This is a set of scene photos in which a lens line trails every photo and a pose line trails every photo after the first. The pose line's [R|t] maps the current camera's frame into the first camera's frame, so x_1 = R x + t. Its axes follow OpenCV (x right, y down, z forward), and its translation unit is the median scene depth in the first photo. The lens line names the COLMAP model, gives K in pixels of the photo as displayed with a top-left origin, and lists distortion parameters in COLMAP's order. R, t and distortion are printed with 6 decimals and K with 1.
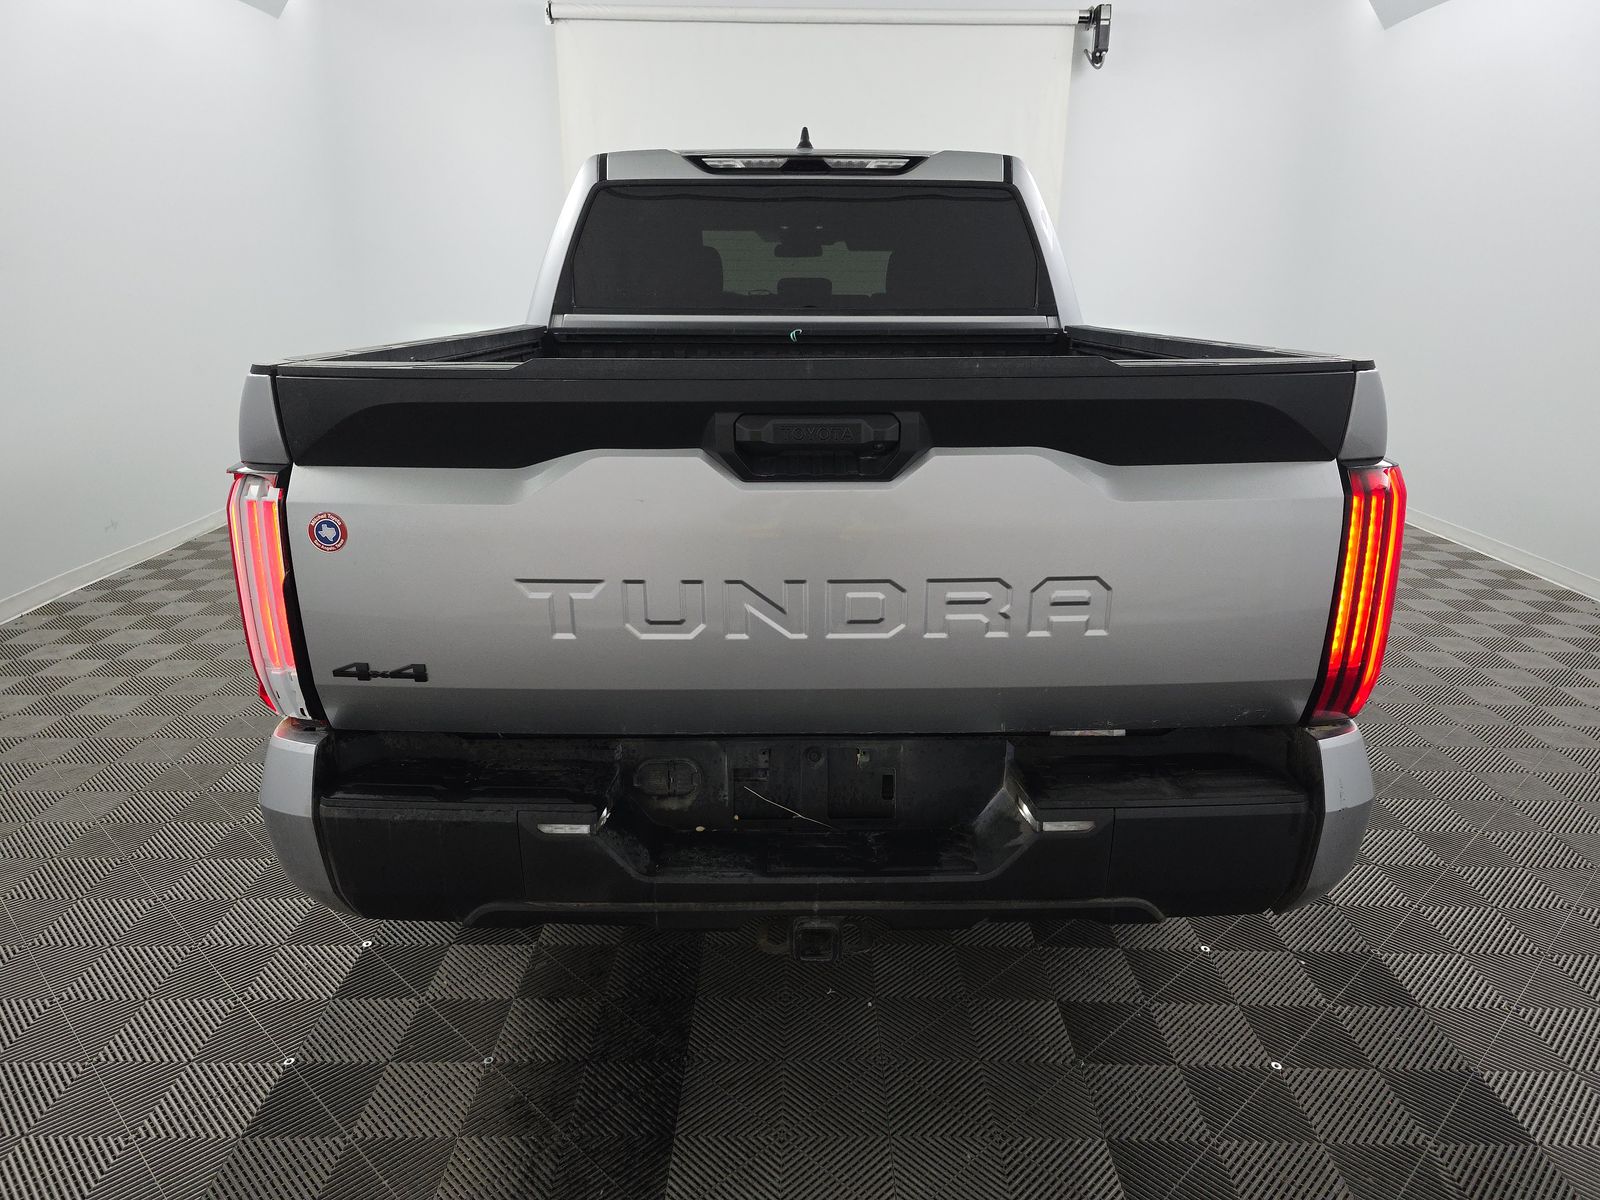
lens RADIAL K [[1081.7, 0, 802.6], [0, 1081.7, 620.6], [0, 0, 1]] dist [0.027194, -0.002793]
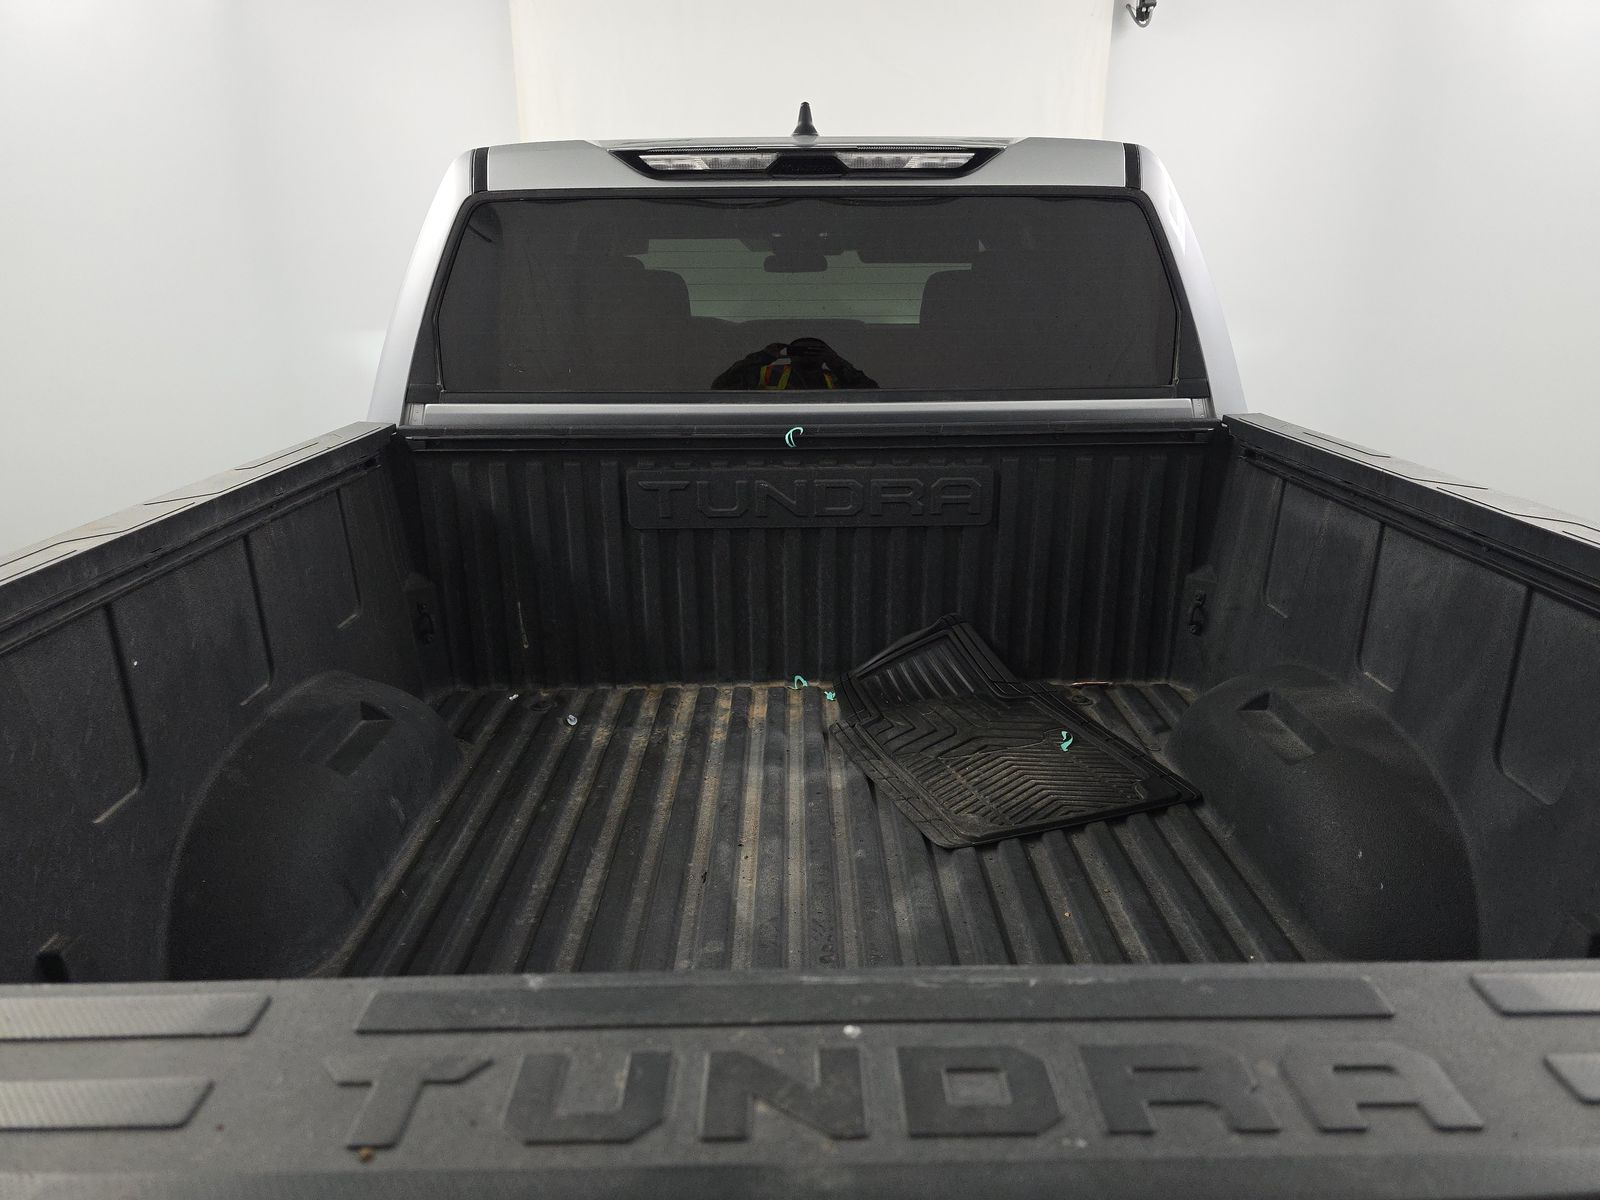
lens RADIAL K [[1073.9, 0, 800.0], [0, 1073.9, 600.0], [0, 0, 1]] dist [0.042195, 0.000979]
pose [[0.999954, -0.009428, -0.001832, -0.002338], [0.009440, 0.999935, 0.006400, -0.172960], [0.001772, -0.006417, 0.999978, 0.378185]]
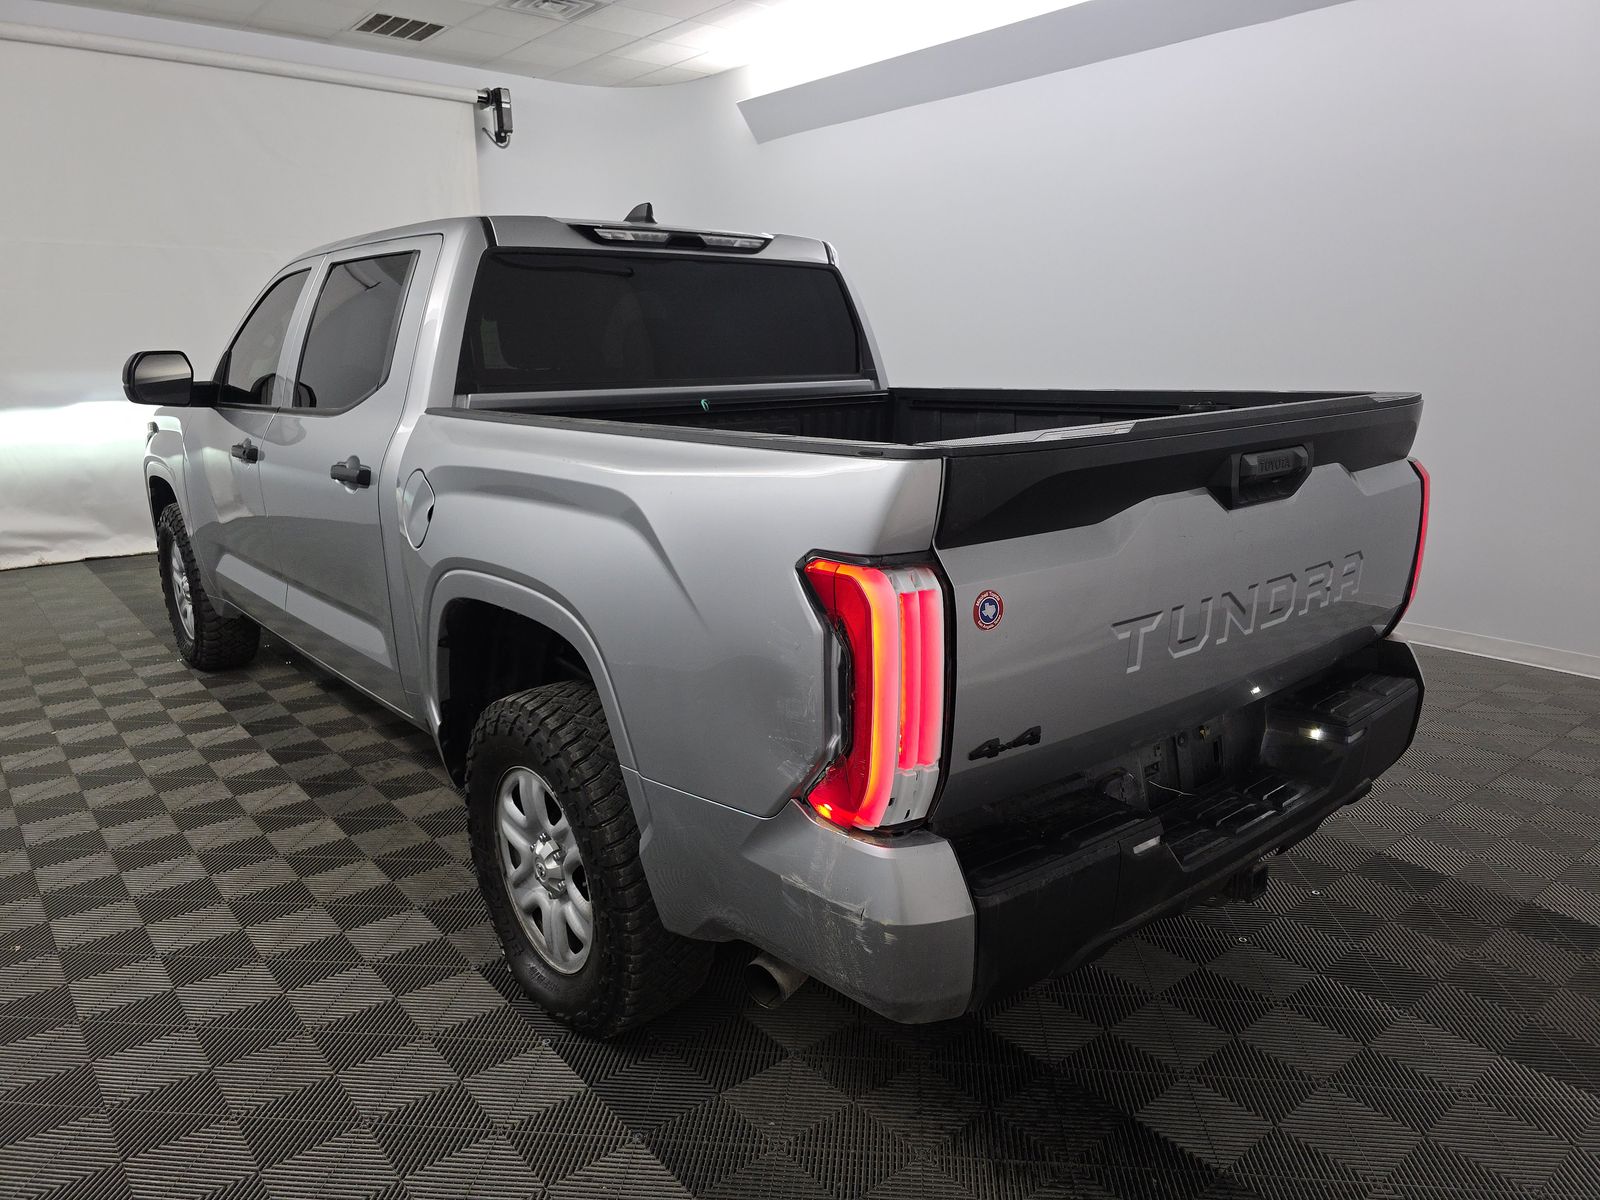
lens RADIAL K [[1081.7, 0, 802.6], [0, 1081.7, 620.6], [0, 0, 1]] dist [0.027194, -0.002793]
pose [[0.770096, -0.169595, 0.614971, -0.593706], [0.203982, 0.978867, 0.014513, -0.061270], [-0.604436, 0.114267, 0.788416, 0.167645]]
